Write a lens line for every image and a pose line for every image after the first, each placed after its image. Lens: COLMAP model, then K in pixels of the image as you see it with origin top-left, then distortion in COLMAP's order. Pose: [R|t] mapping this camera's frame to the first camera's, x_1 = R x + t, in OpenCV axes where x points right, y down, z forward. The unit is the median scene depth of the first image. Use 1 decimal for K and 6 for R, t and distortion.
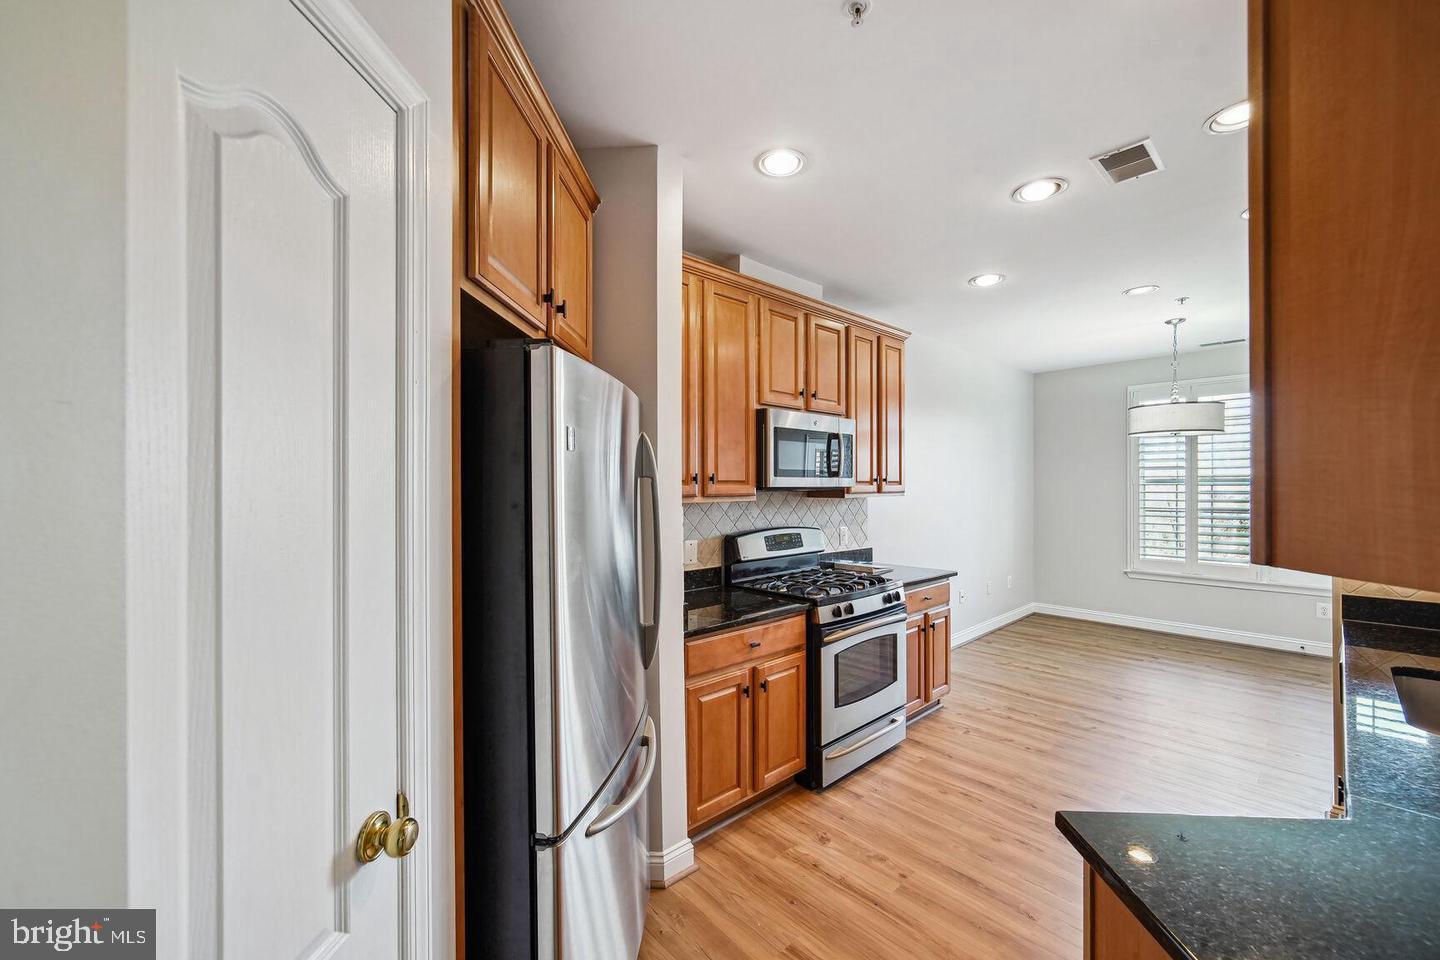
lens RADIAL K [[573.4, 0, 721.1], [0, 573.4, 486.5], [0, 0, 1]] dist [-0.002101, -0.000101]
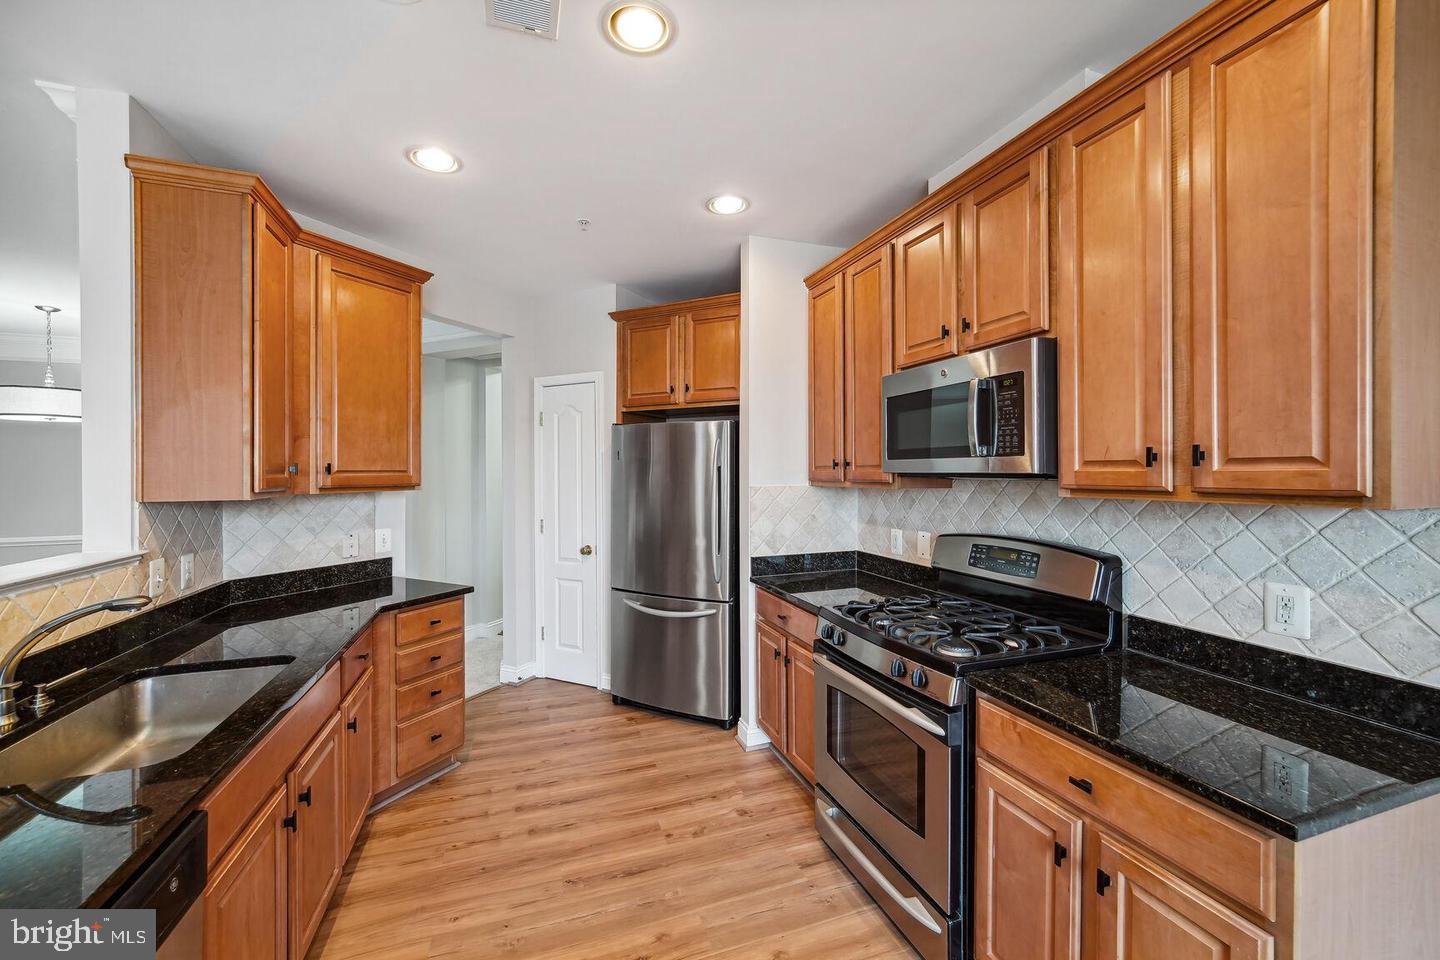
lens RADIAL K [[559.4, 0, 721.3], [0, 559.4, 475.7], [0, 0, 1]] dist [-0.000273, -0.000019]
pose [[-0.384749, -0.002492, -0.923018, 1.182647], [0.000033, 0.999996, -0.002714, 0.008737], [0.923021, -0.001075, -0.384748, 1.415766]]
